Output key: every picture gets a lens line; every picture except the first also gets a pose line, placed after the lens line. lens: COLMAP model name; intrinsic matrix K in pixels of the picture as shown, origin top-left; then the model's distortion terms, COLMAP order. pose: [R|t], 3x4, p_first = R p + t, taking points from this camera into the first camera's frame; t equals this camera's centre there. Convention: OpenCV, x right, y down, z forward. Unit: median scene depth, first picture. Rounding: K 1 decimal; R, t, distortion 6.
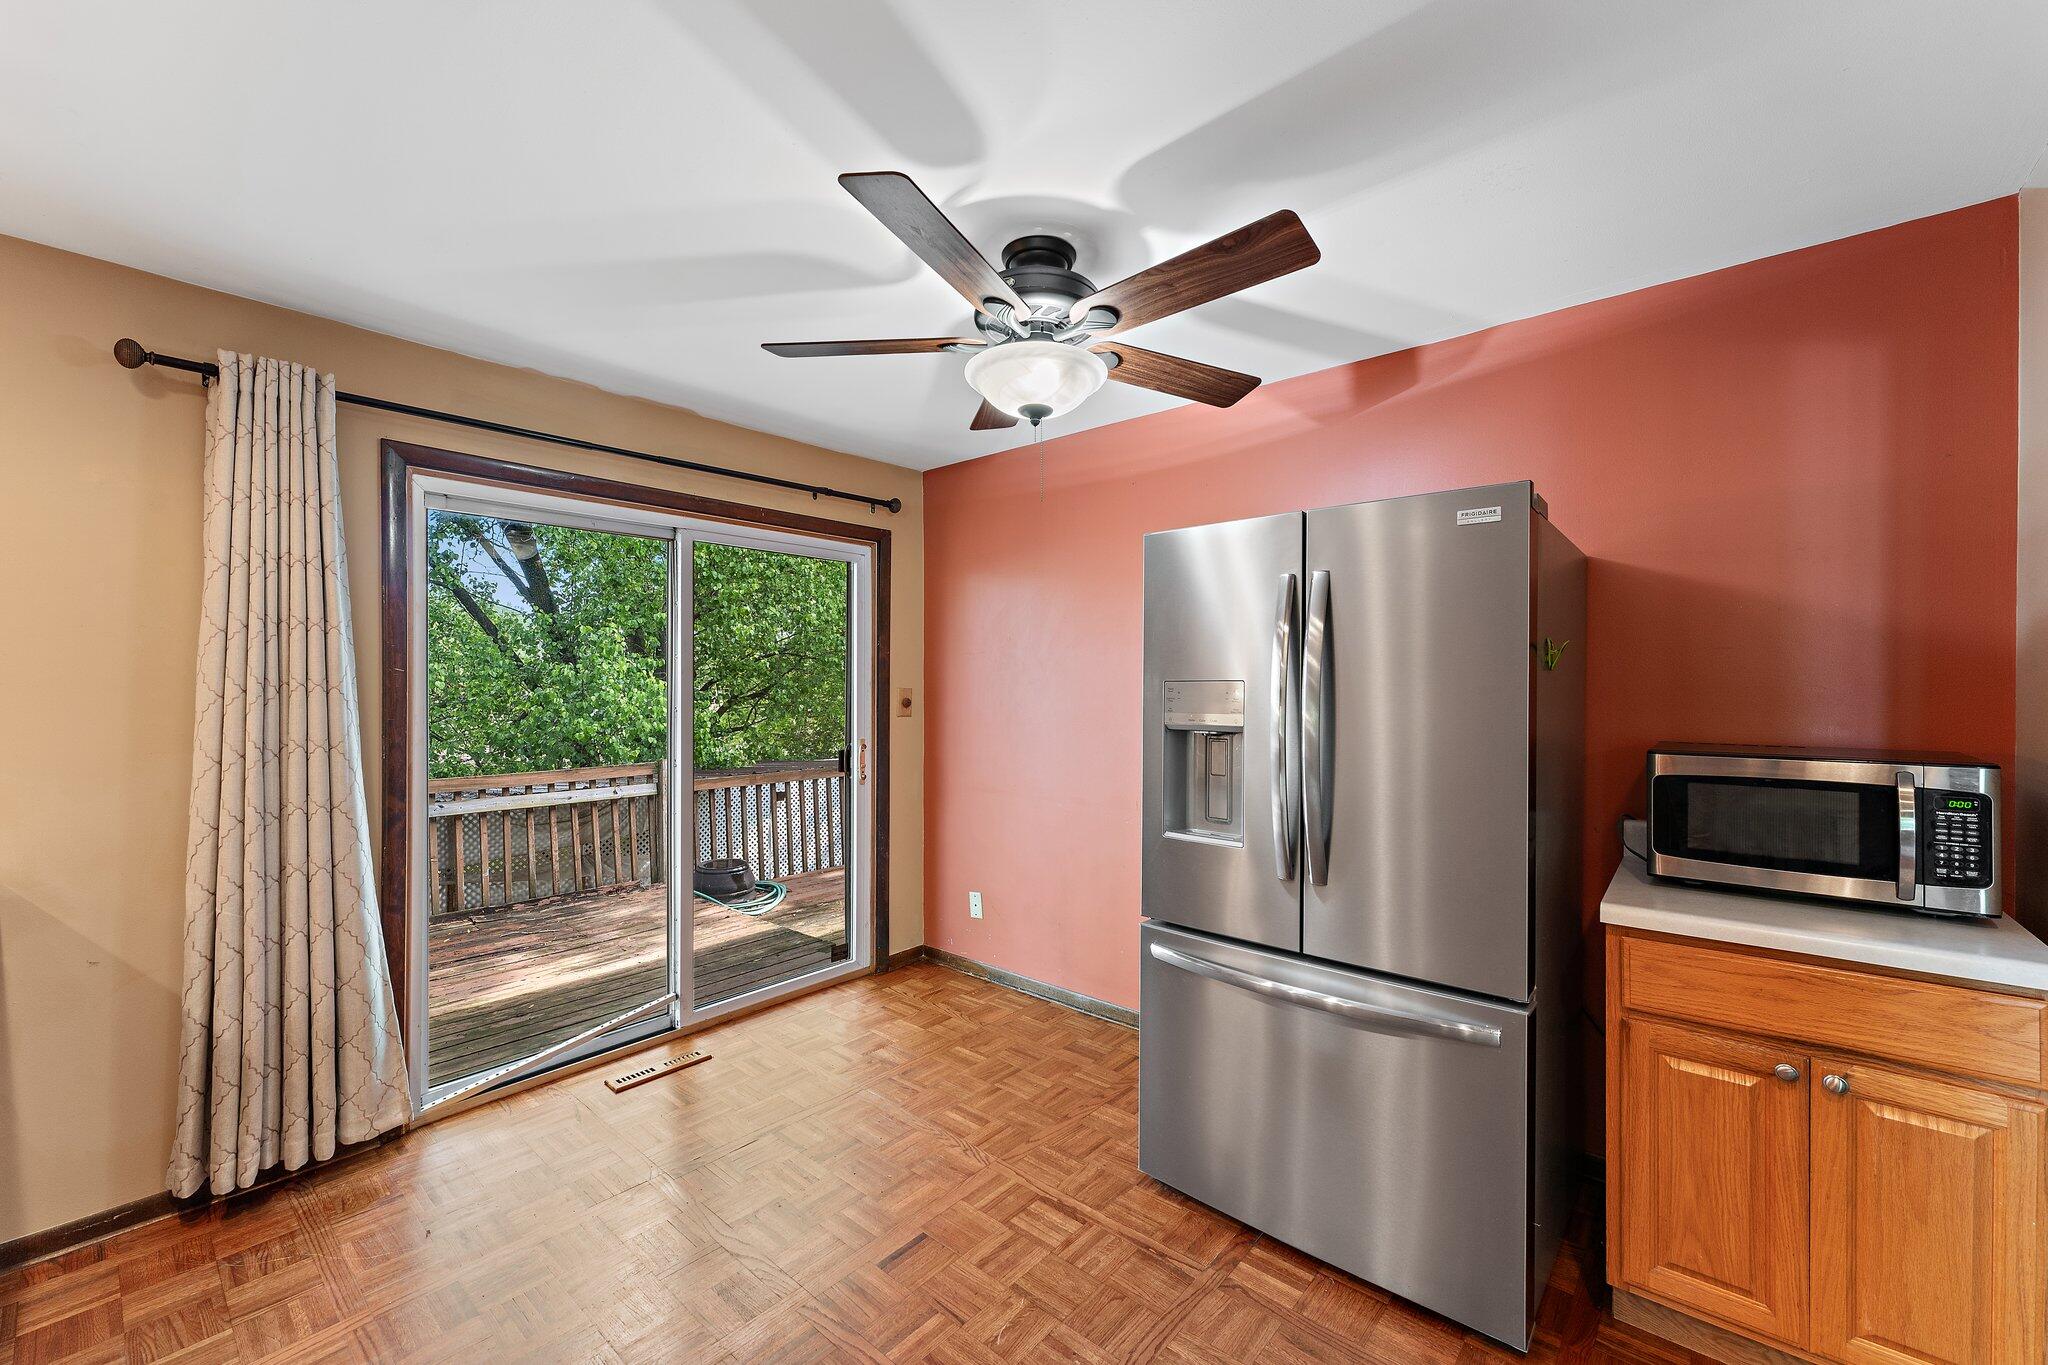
lens RADIAL K [[817.8, 0, 1020.2], [0, 817.8, 685.6], [0, 0, 1]] dist [-0.001582, 0.000233]
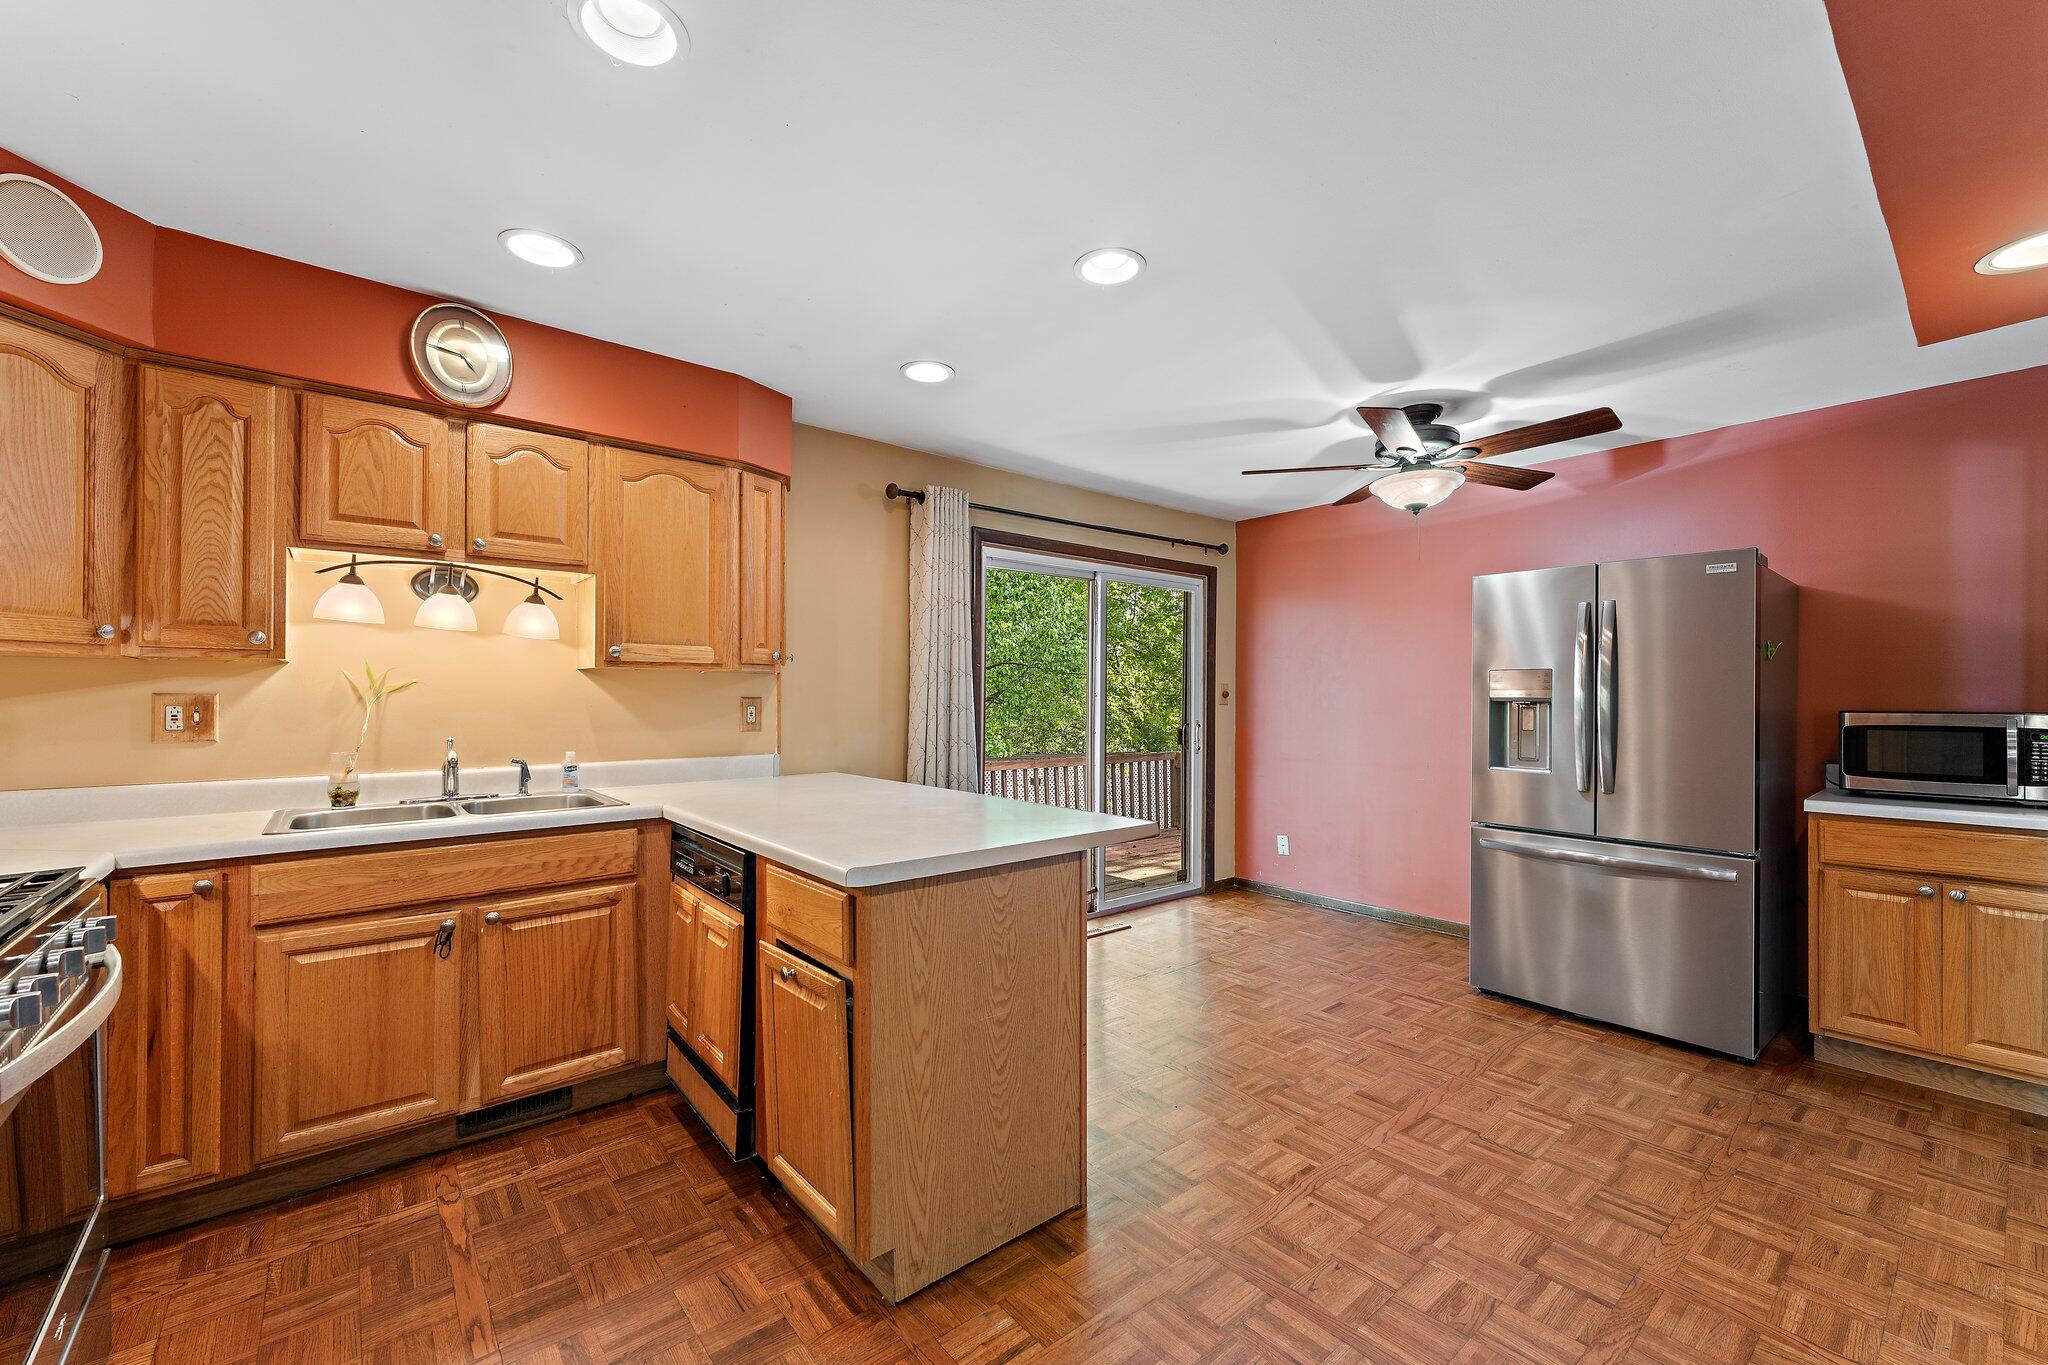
lens RADIAL K [[817.8, 0, 1020.6], [0, 817.8, 692.7], [0, 0, 1]] dist [-0.001582, 0.000233]
pose [[0.986205, 0.004450, -0.165471, -0.484102], [-0.005739, 0.999957, -0.007313, 0.057767], [0.165432, 0.008162, 0.986187, -0.744112]]
